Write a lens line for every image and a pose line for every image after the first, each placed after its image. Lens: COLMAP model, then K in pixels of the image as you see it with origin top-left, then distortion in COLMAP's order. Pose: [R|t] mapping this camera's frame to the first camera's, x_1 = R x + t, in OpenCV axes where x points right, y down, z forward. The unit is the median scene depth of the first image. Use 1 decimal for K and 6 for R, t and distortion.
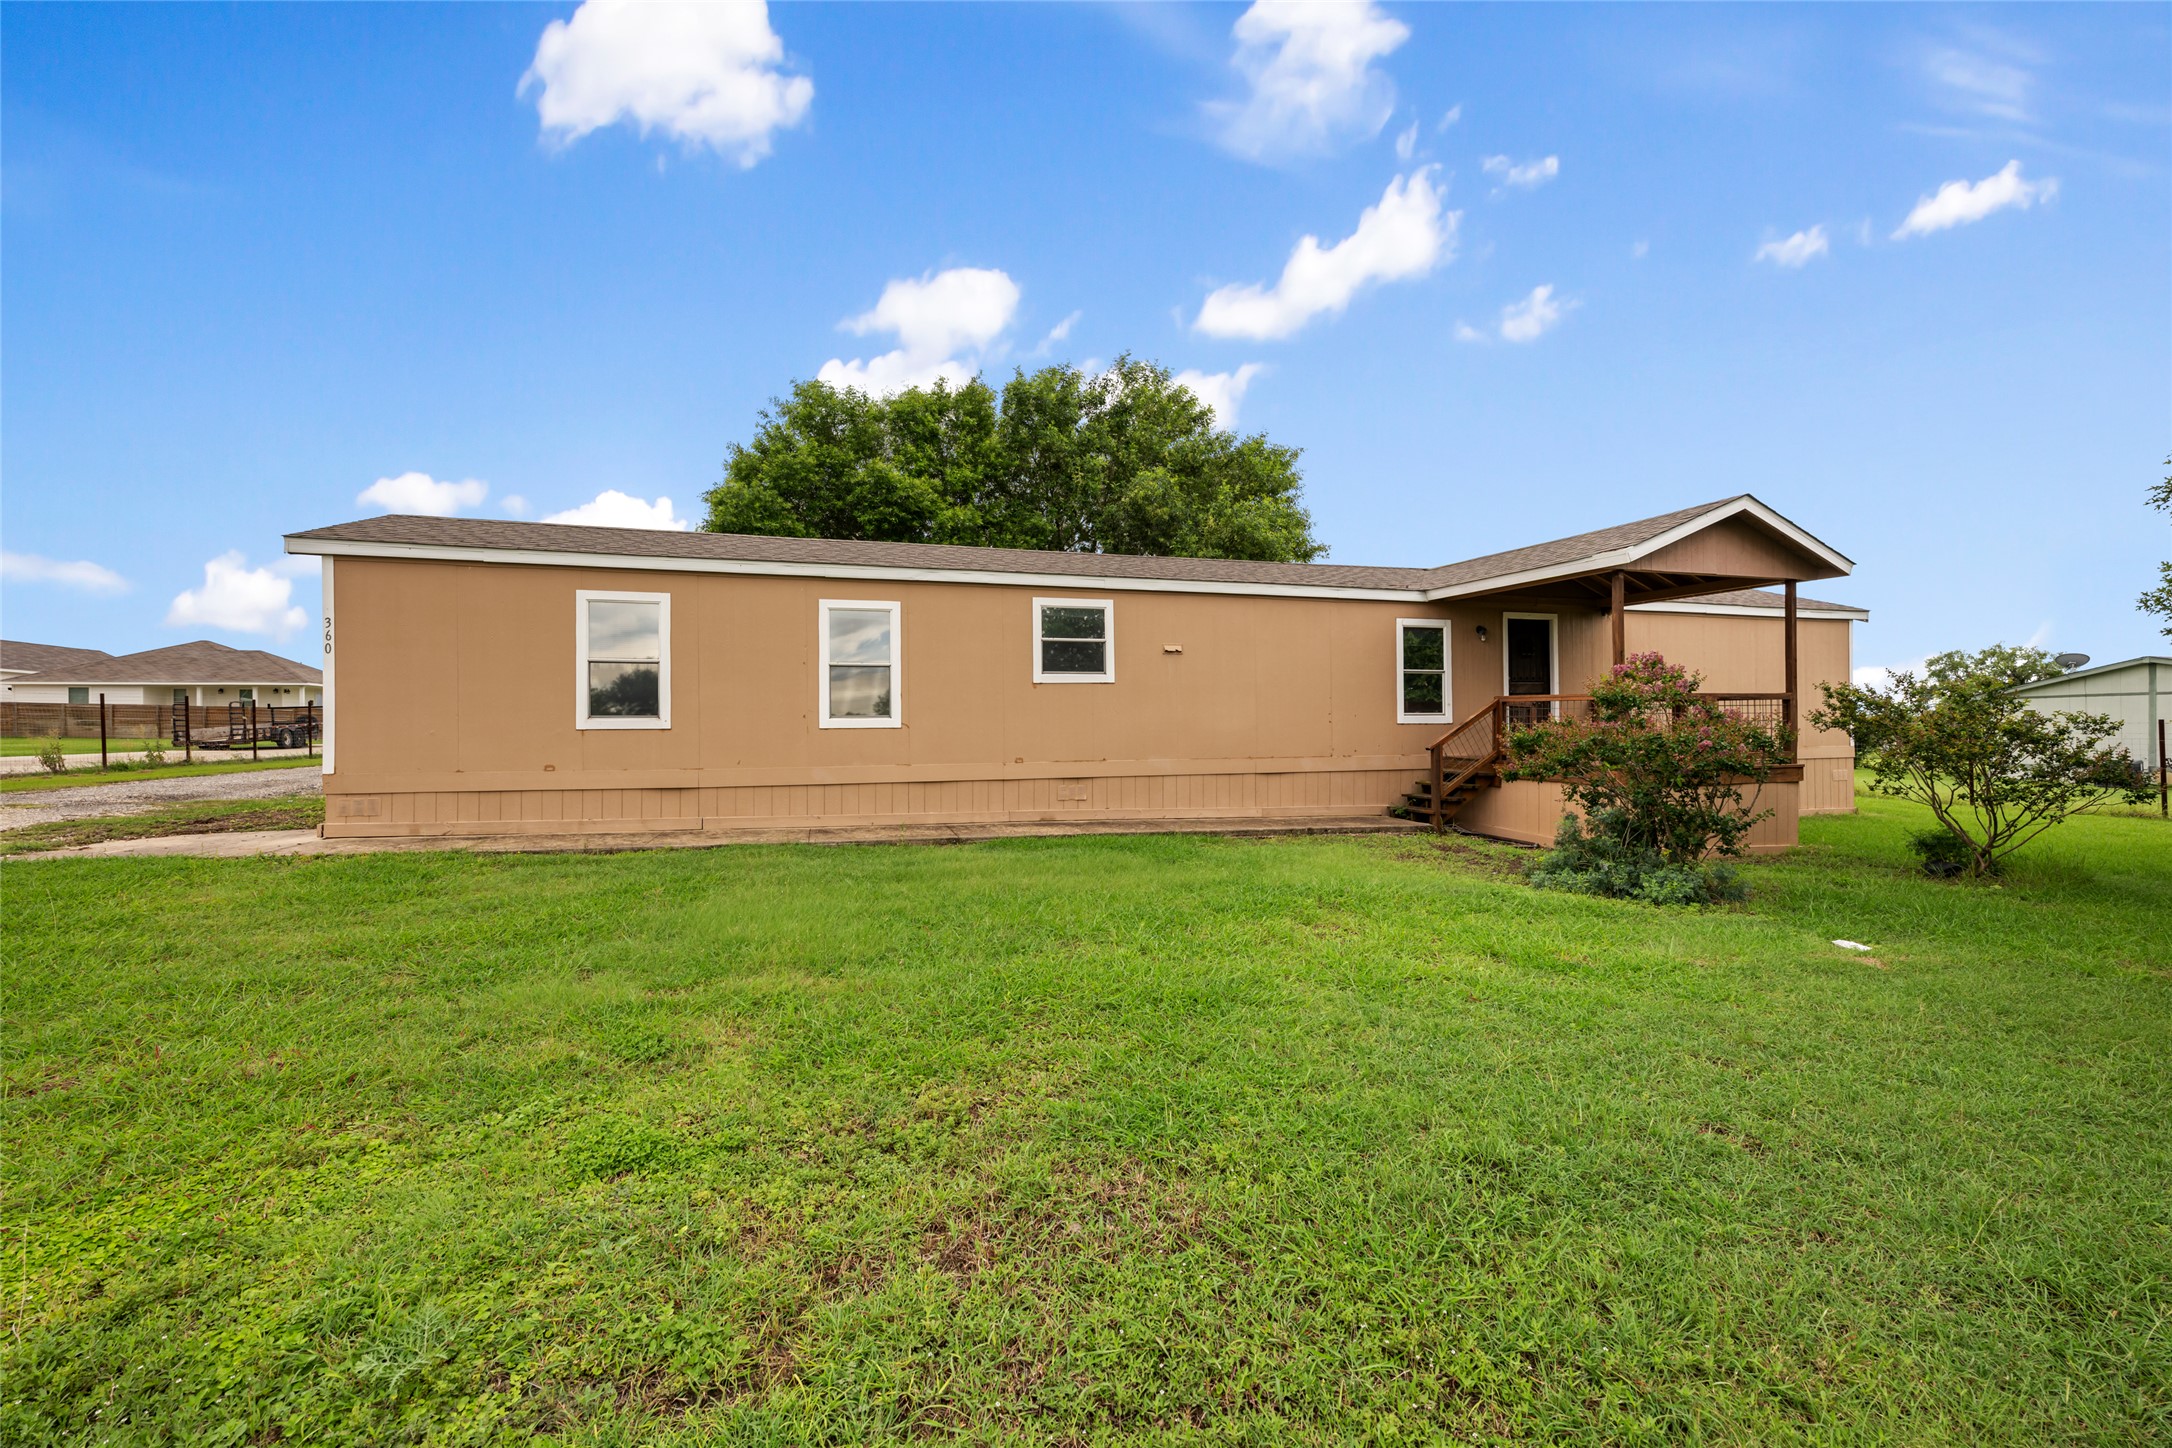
lens RADIAL K [[867.0, 0, 1084.9], [0, 867.0, 747.9], [0, 0, 1]] dist [-0.002037, -0.000153]
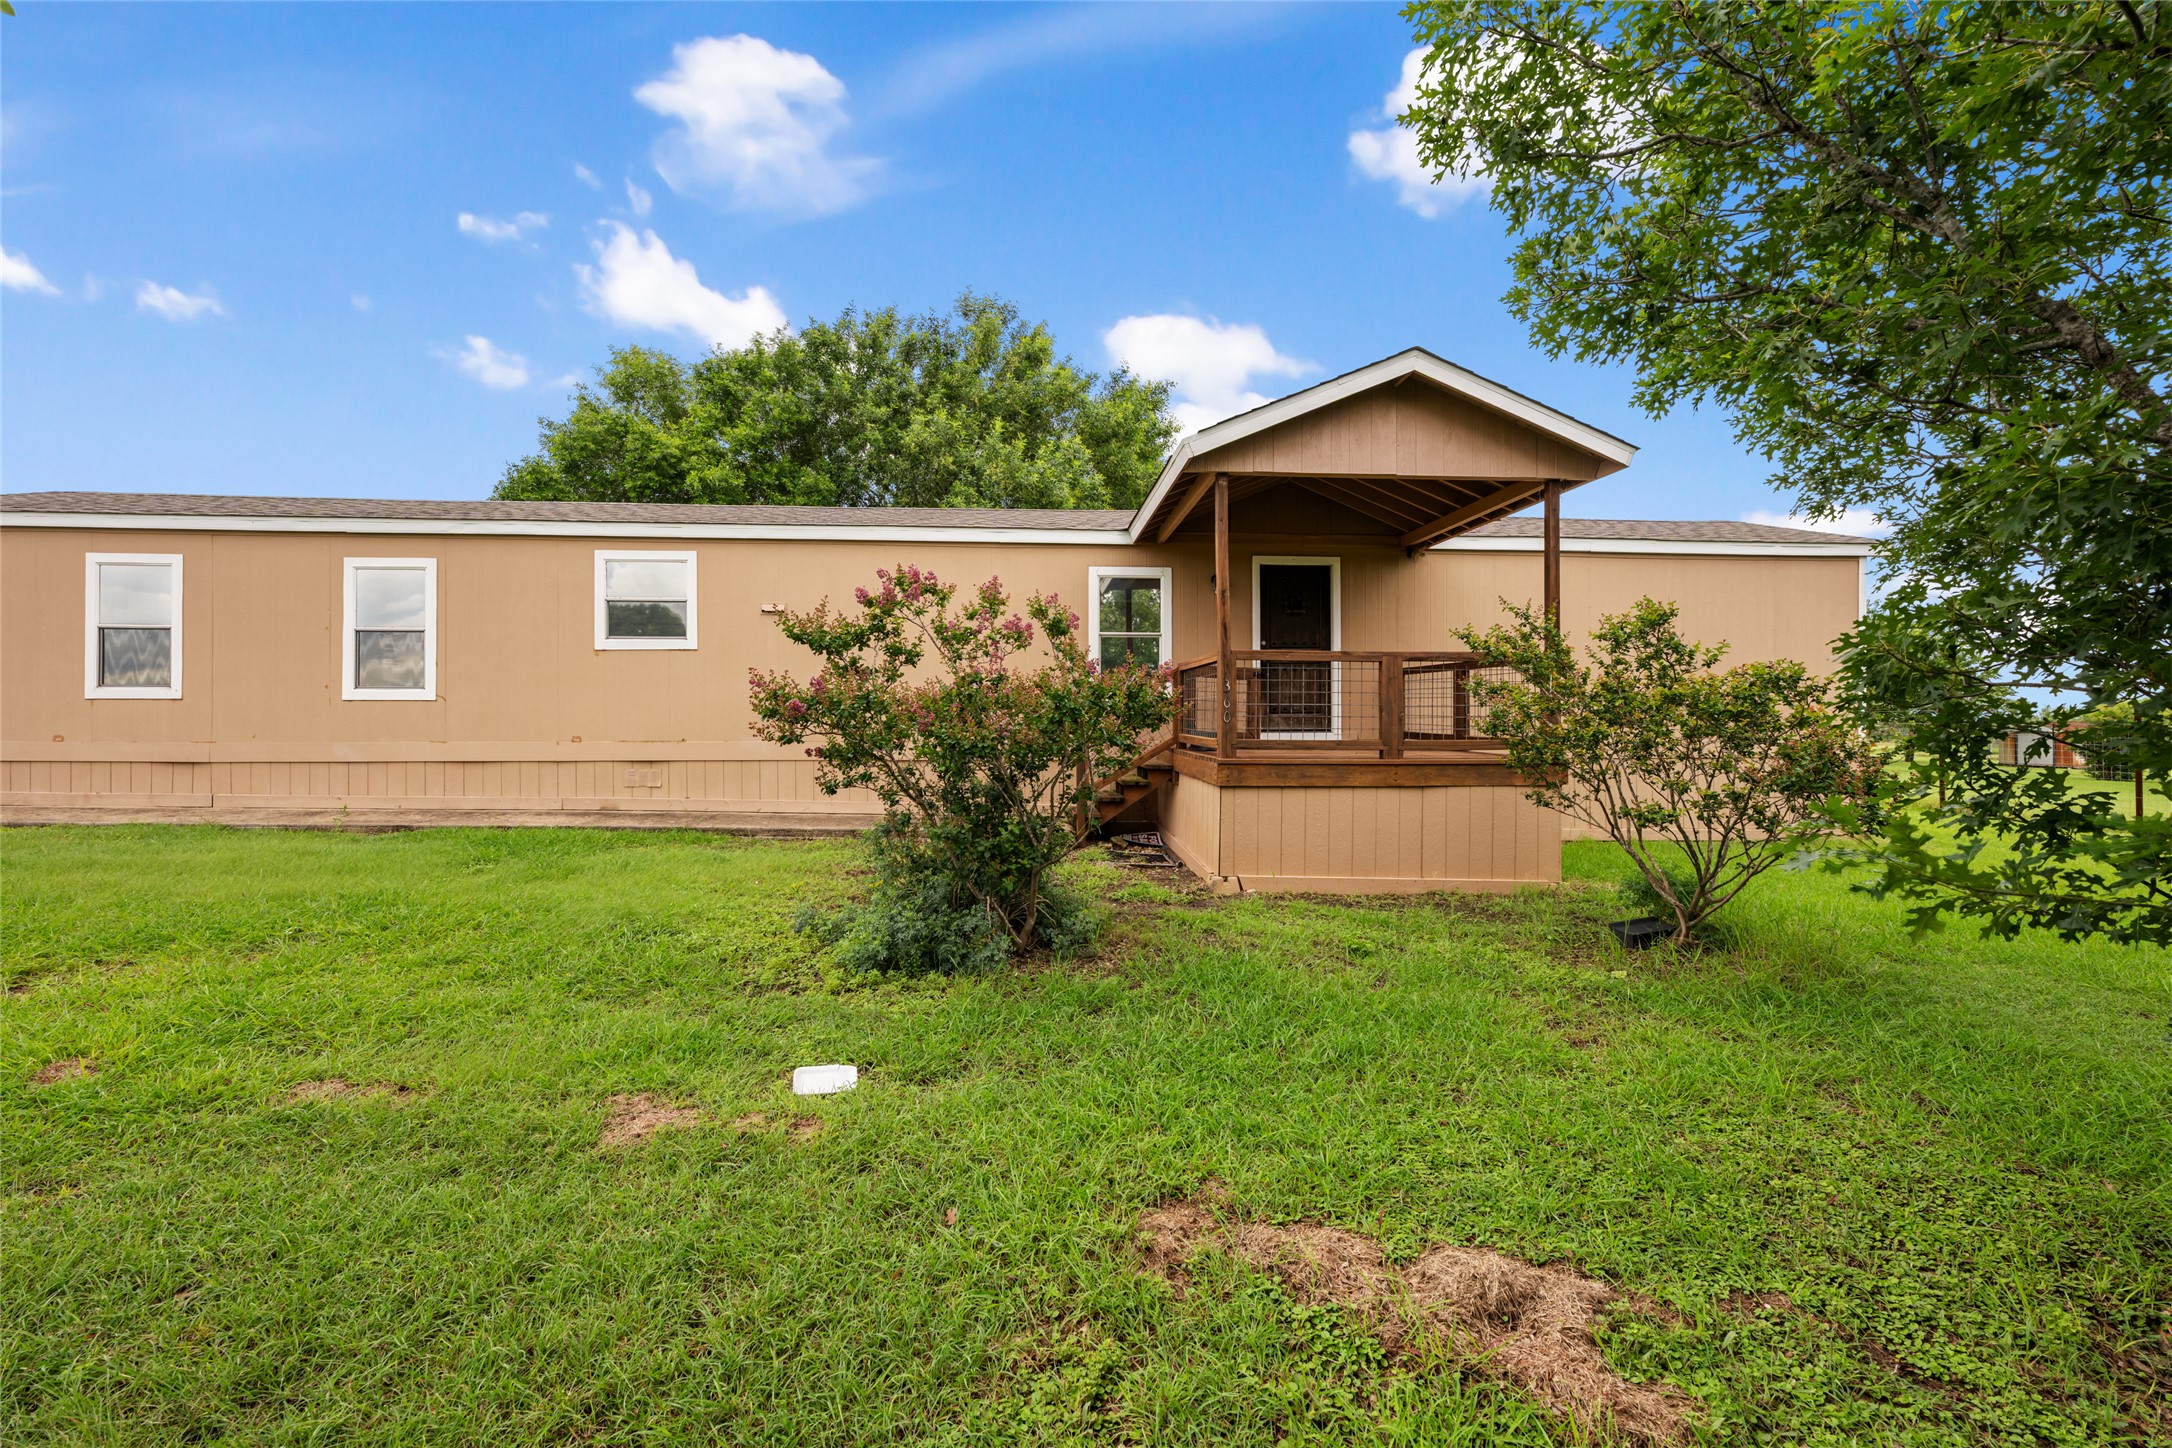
lens RADIAL K [[922.9, 0, 1086.0], [0, 922.9, 724.0], [0, 0, 1]] dist [0.000087, 0.000037]
pose [[0.976629, 0.014410, -0.214447, 0.593302], [-0.014577, 0.999893, 0.000800, -0.008340], [0.214436, 0.002344, 0.976735, 0.200436]]
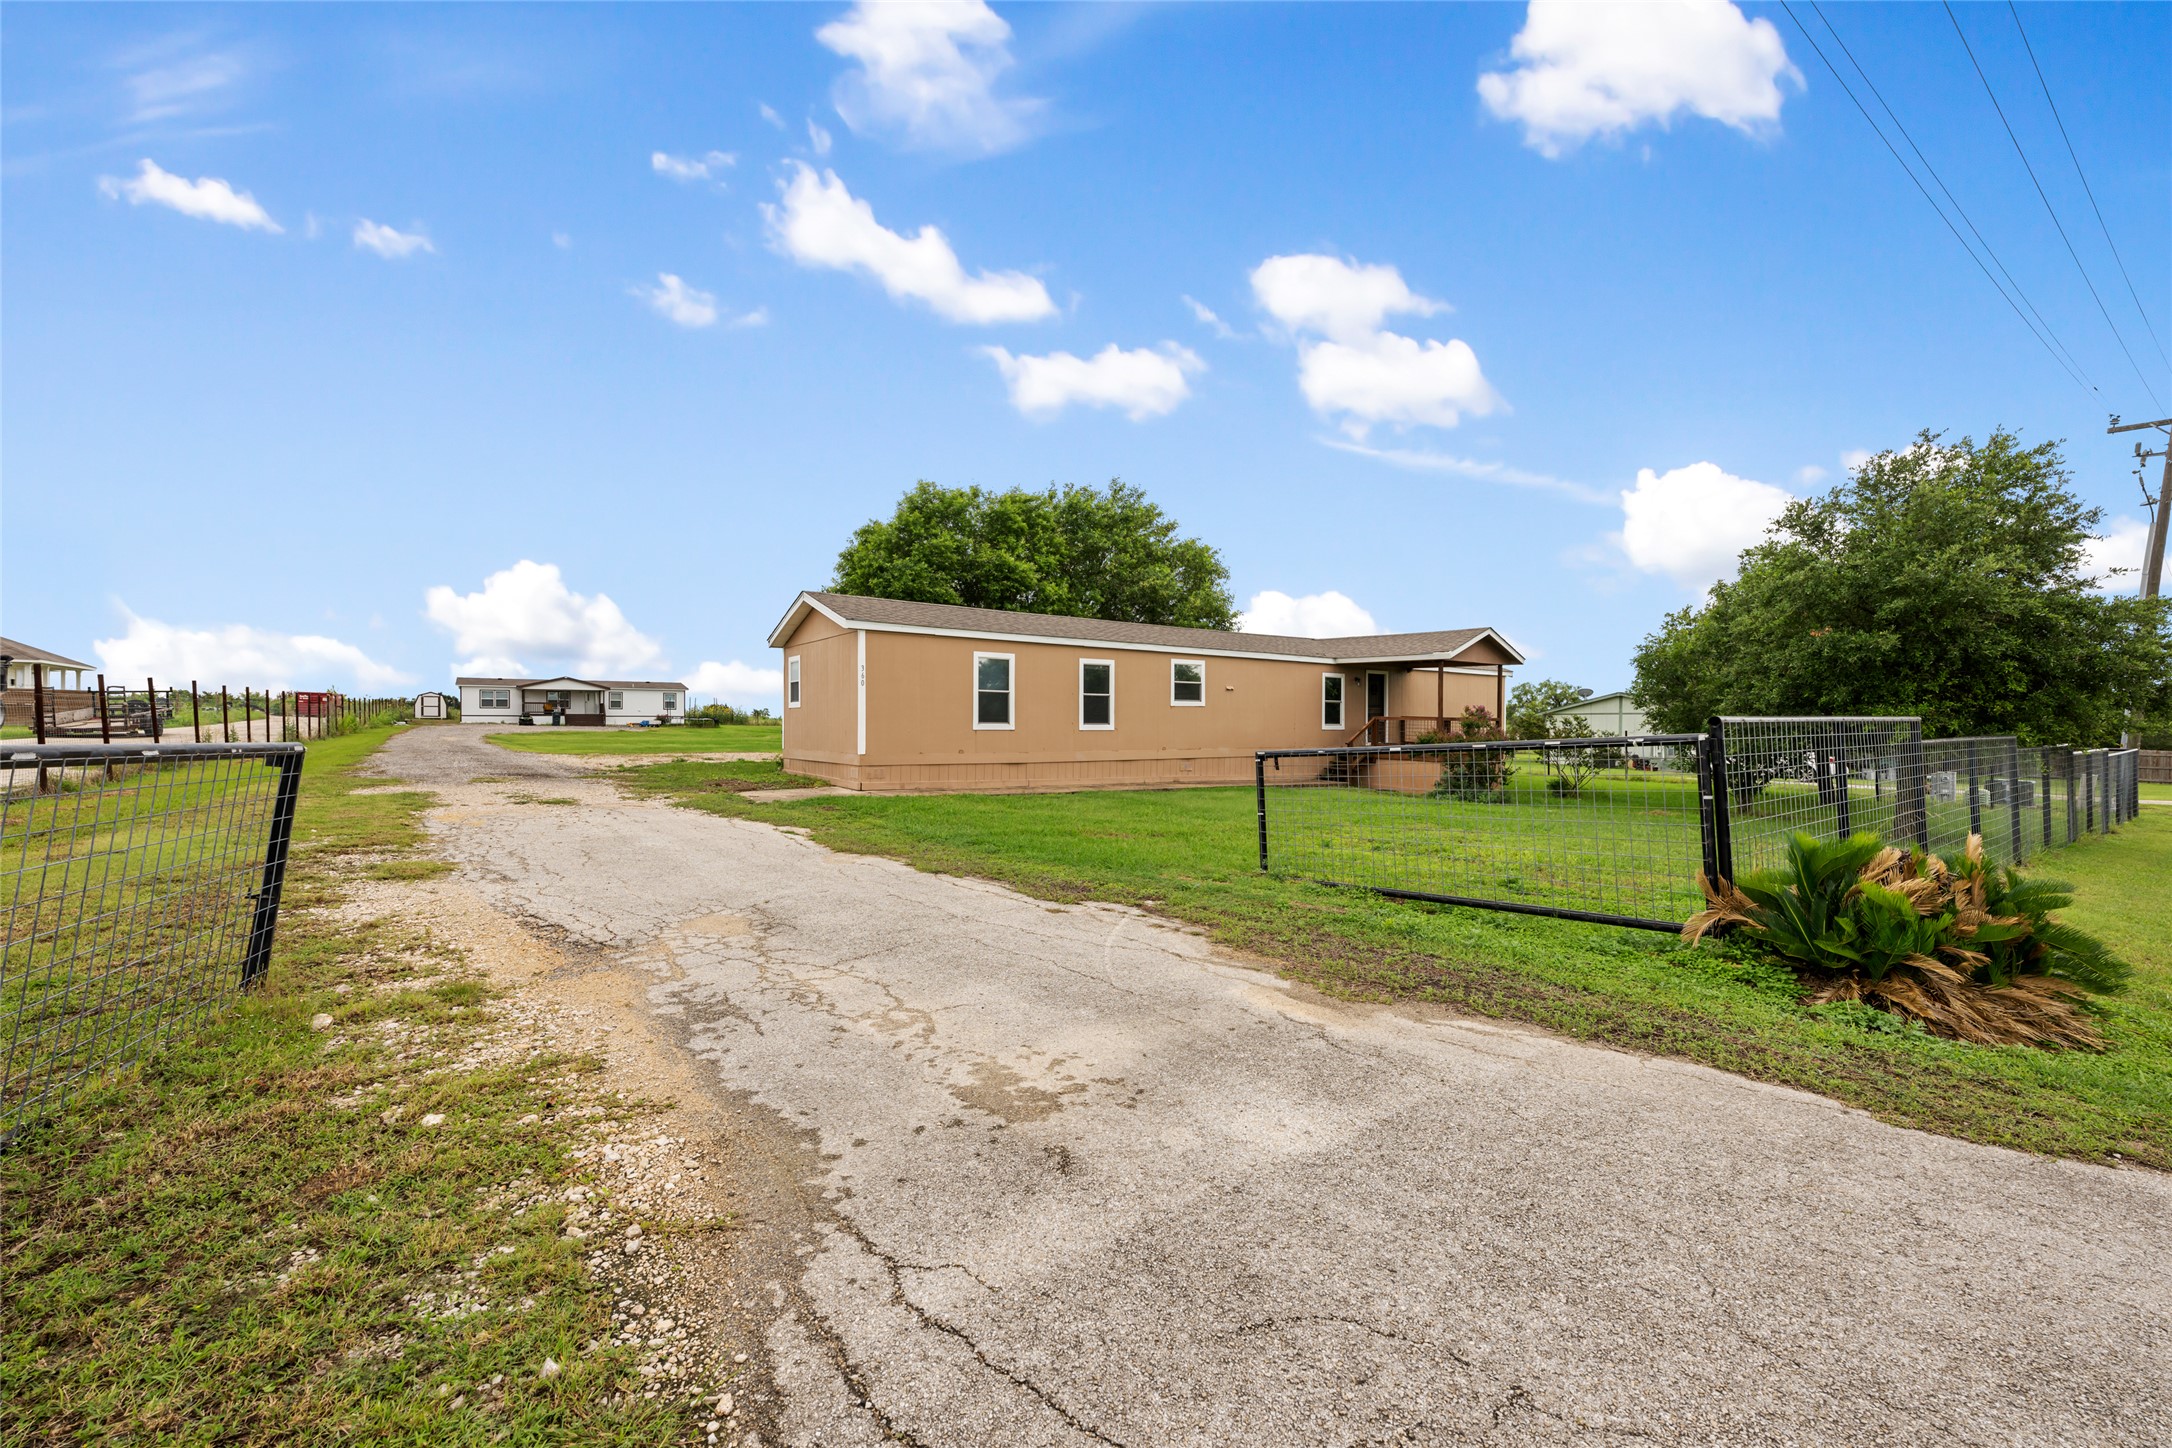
lens RADIAL K [[867.0, 0, 1084.9], [0, 867.0, 747.9], [0, 0, 1]] dist [-0.002037, -0.000153]
pose [[0.942409, 0.003643, 0.334444, -0.804815], [-0.005974, 0.999964, 0.005942, 0.003000], [-0.334410, -0.007598, 0.942397, -0.626656]]
